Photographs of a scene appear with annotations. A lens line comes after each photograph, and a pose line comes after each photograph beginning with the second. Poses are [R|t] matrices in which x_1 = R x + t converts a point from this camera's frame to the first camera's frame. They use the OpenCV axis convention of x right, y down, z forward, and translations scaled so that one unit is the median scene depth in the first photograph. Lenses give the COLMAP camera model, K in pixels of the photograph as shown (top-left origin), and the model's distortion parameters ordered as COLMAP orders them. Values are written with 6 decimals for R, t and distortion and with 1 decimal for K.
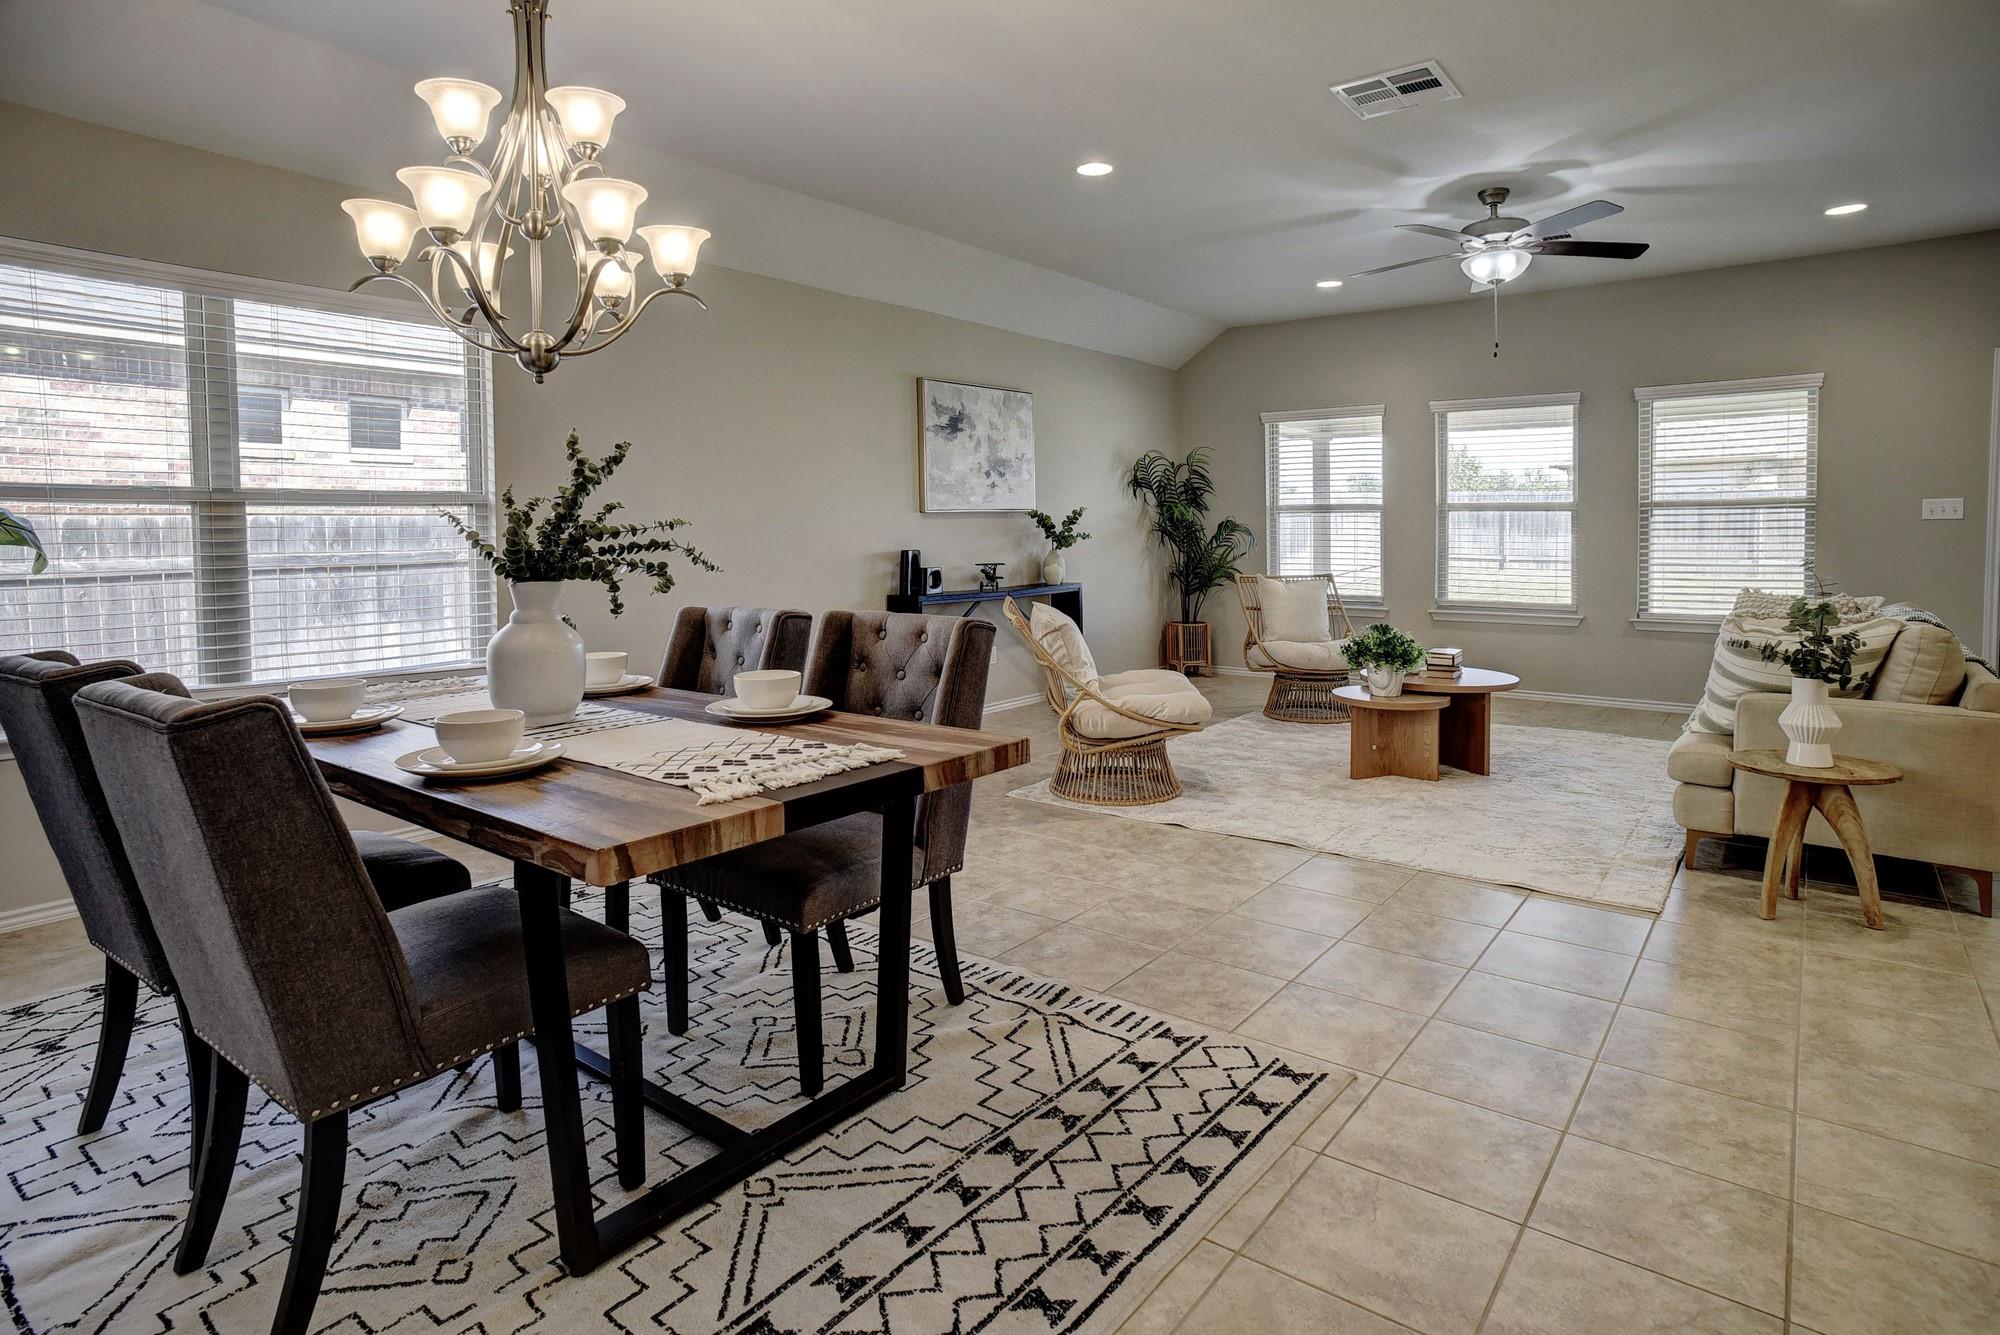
lens RADIAL K [[1049.9, 0, 997.9], [0, 1049.9, 664.9], [0, 0, 1]] dist [-0.015327, 0.013069]
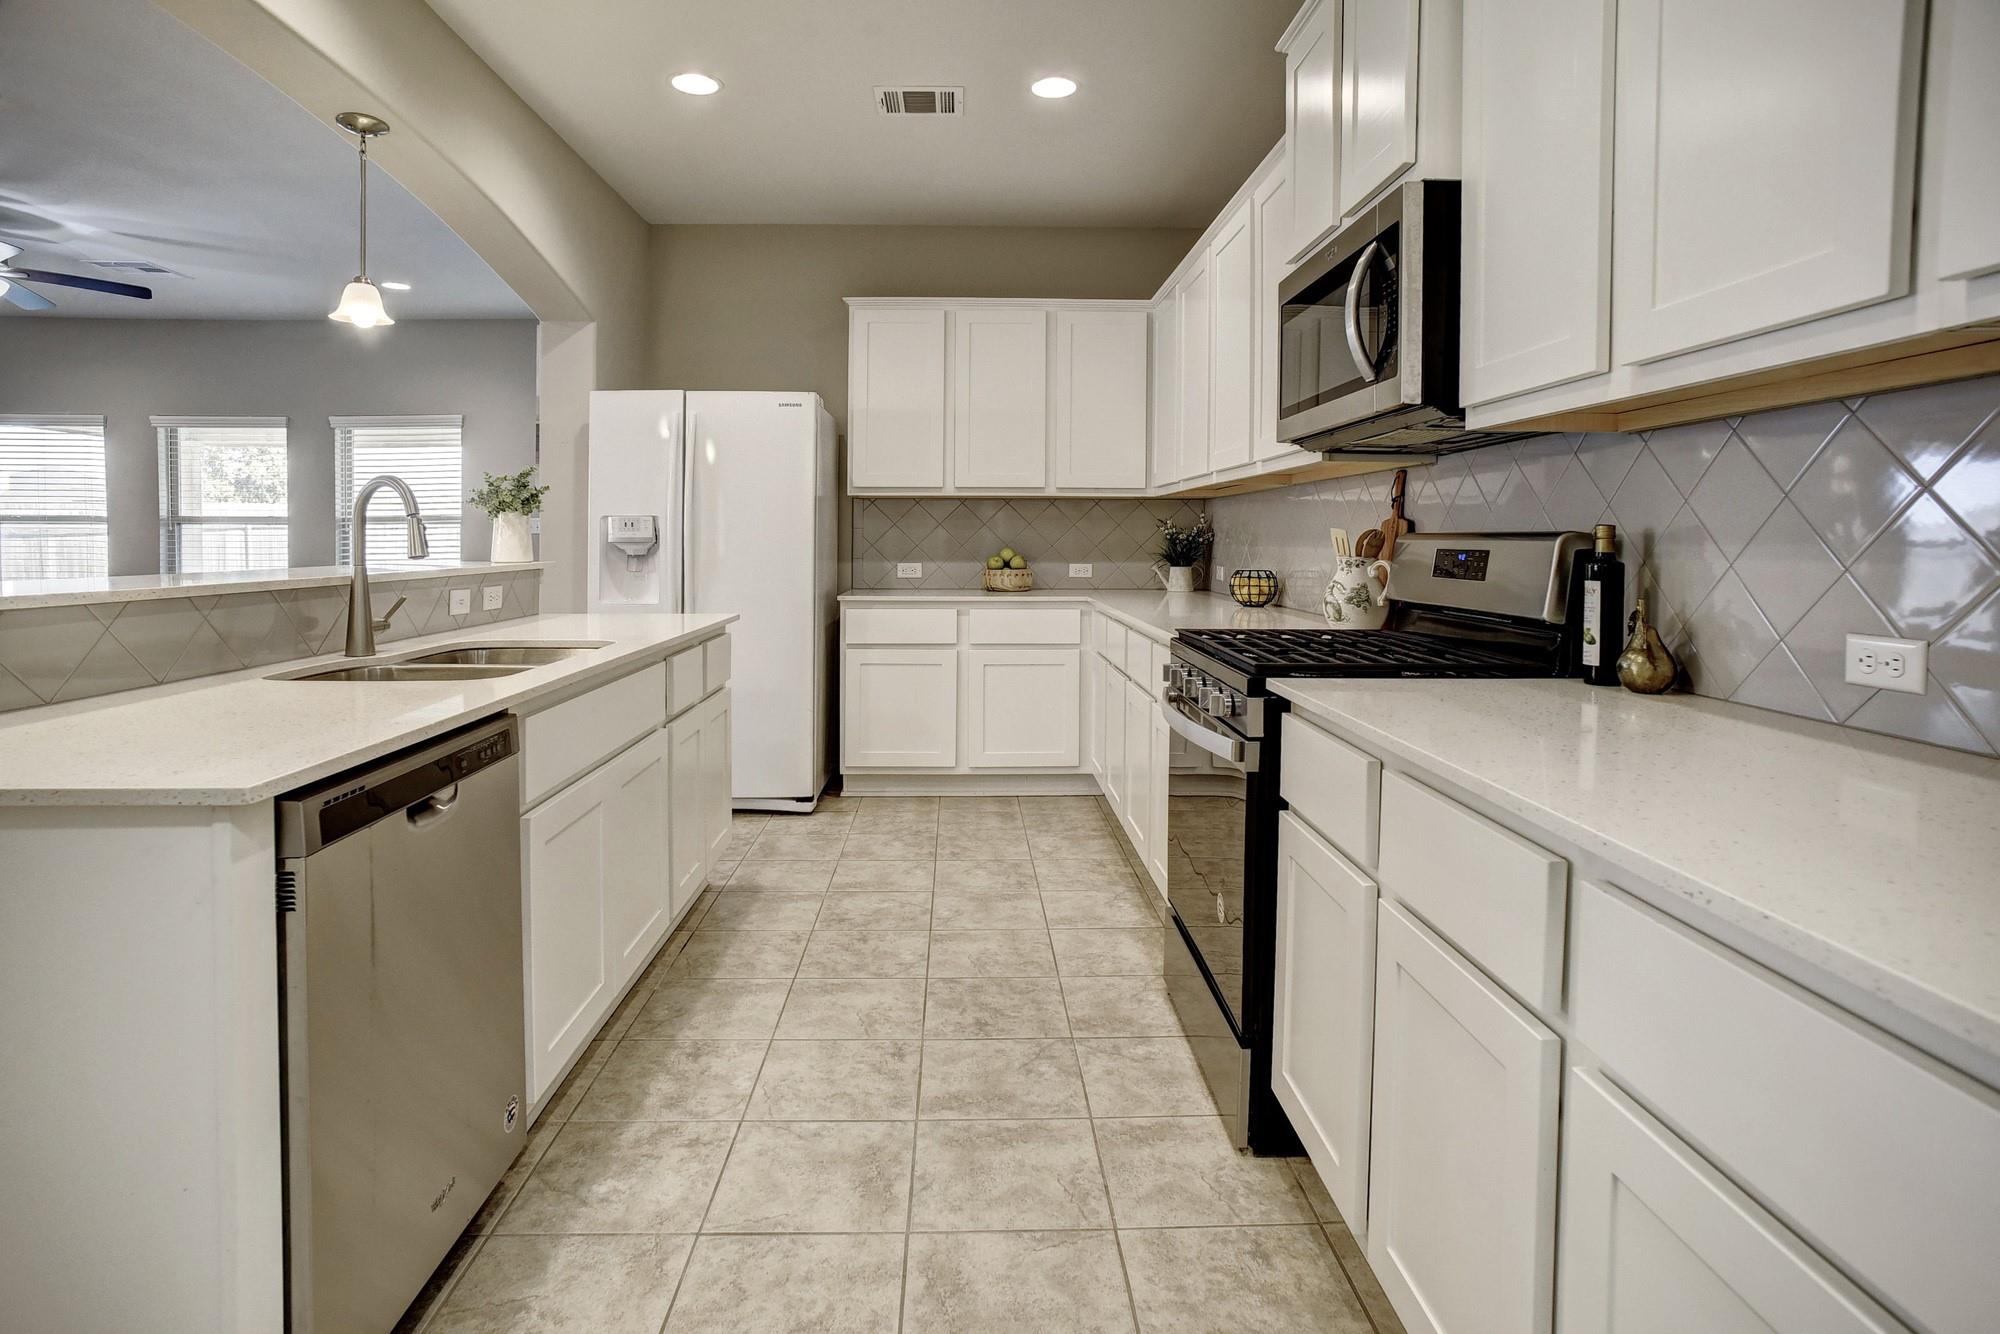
lens RADIAL K [[1049.9, 0, 987.1], [0, 1049.9, 682.0], [0, 0, 1]] dist [-0.015327, 0.013069]
pose [[0.770799, -0.079548, 0.632093, 0.376063], [0.077803, 0.996501, 0.030532, 0.038053], [-0.632310, 0.025644, 0.774291, -0.289614]]
